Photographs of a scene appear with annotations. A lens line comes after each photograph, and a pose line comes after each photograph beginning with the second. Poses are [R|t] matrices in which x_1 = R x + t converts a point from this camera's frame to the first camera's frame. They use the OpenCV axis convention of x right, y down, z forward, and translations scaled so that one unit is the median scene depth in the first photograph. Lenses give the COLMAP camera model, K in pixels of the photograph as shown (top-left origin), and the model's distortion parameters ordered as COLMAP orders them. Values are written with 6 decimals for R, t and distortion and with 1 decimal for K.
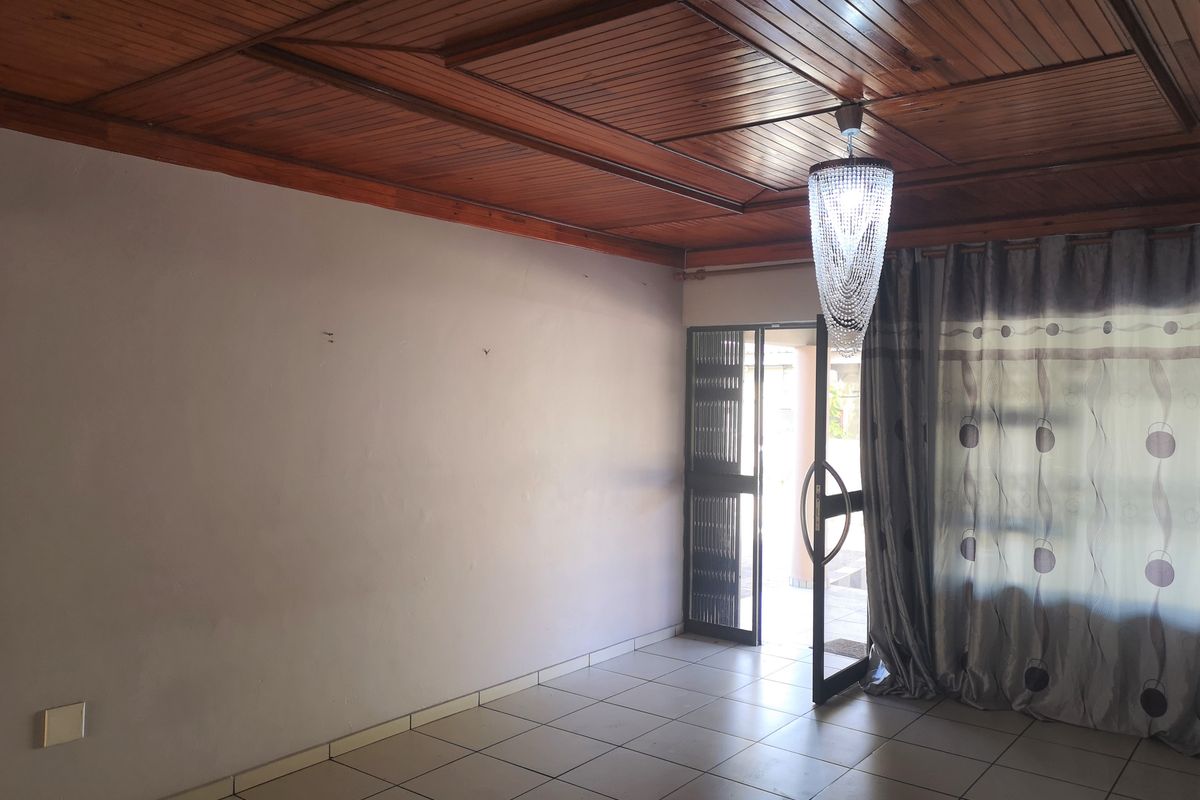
lens RADIAL K [[938.9, 0, 601.9], [0, 938.9, 405.1], [0, 0, 1]] dist [0.026179, -0.008219]
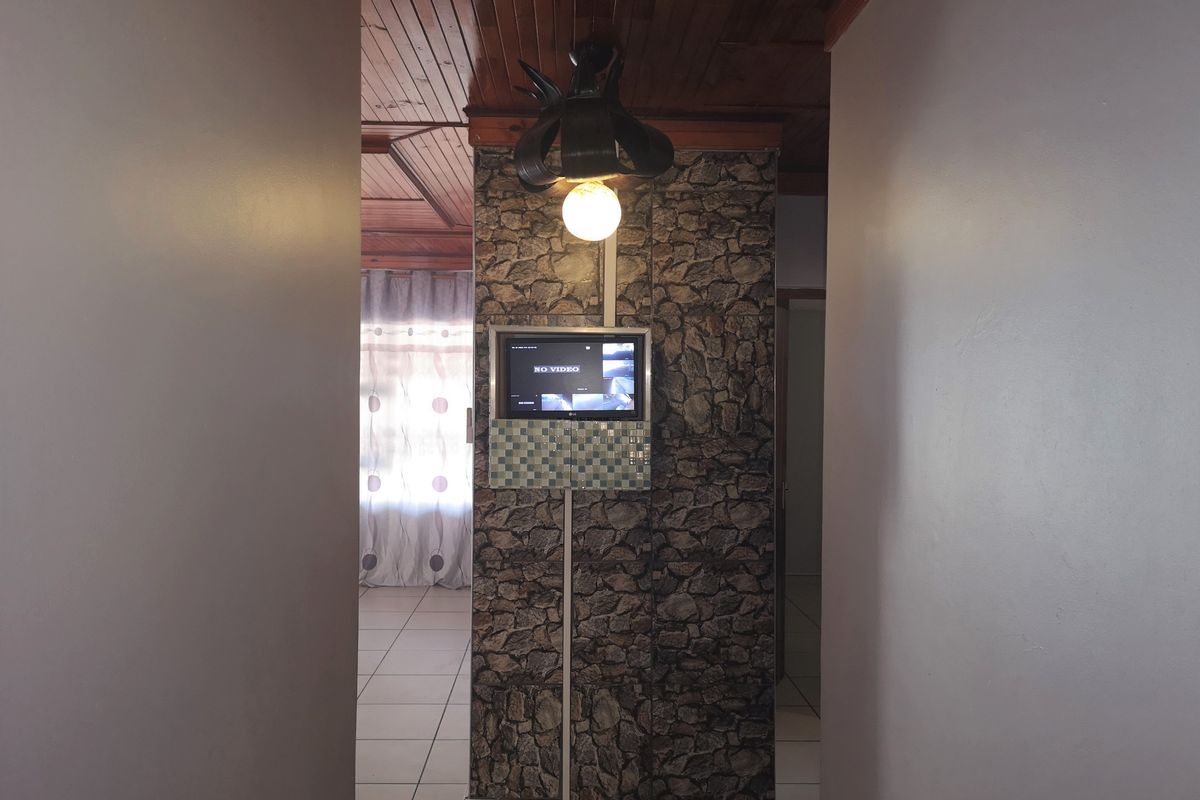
lens RADIAL K [[938.9, 0, 600.4], [0, 938.9, 399.2], [0, 0, 1]] dist [0.026179, -0.008219]
pose [[0.766919, -0.009883, 0.641668, -0.224963], [0.004756, 0.999941, 0.009717, 0.016121], [-0.641727, -0.004400, 0.766921, -0.398667]]
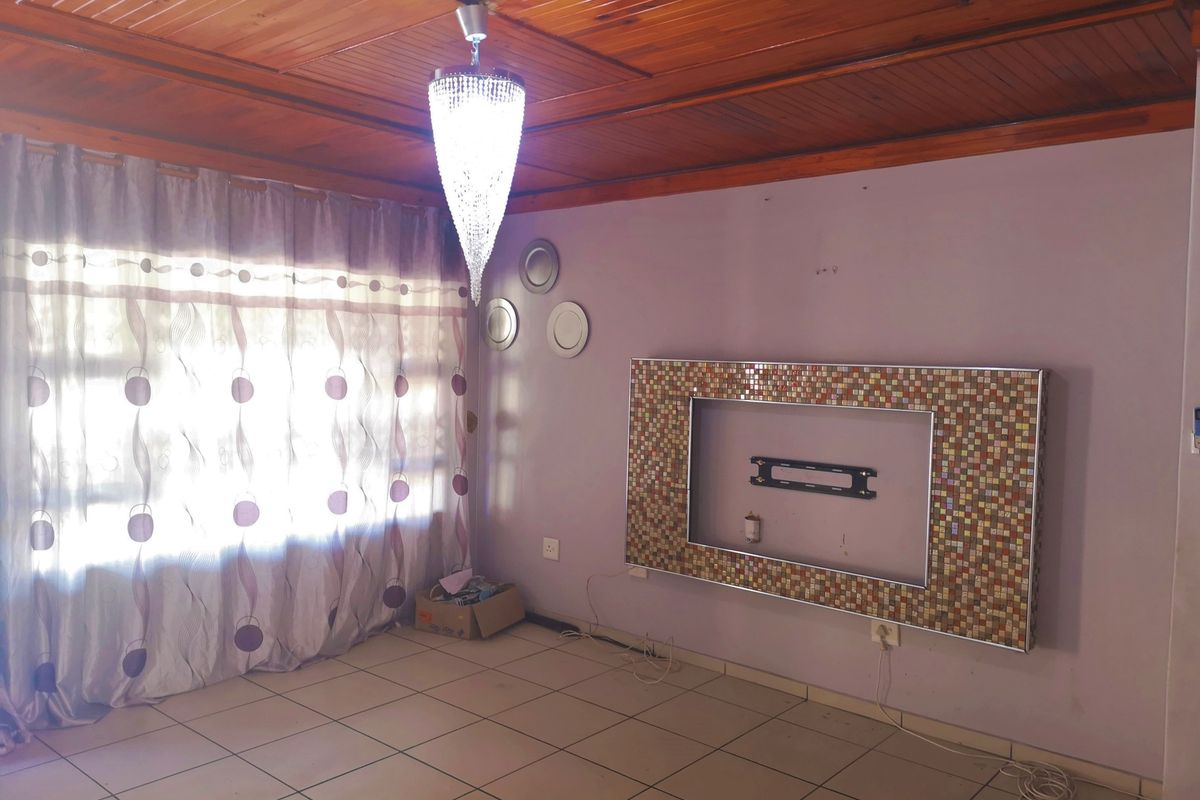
lens RADIAL K [[938.9, 0, 602.5], [0, 938.9, 391.2], [0, 0, 1]] dist [0.026179, -0.008219]
pose [[0.042418, -0.060659, 0.997257, -0.392738], [-0.019426, 0.997916, 0.061525, -0.026058], [-0.998911, -0.021983, 0.041151, 0.542092]]
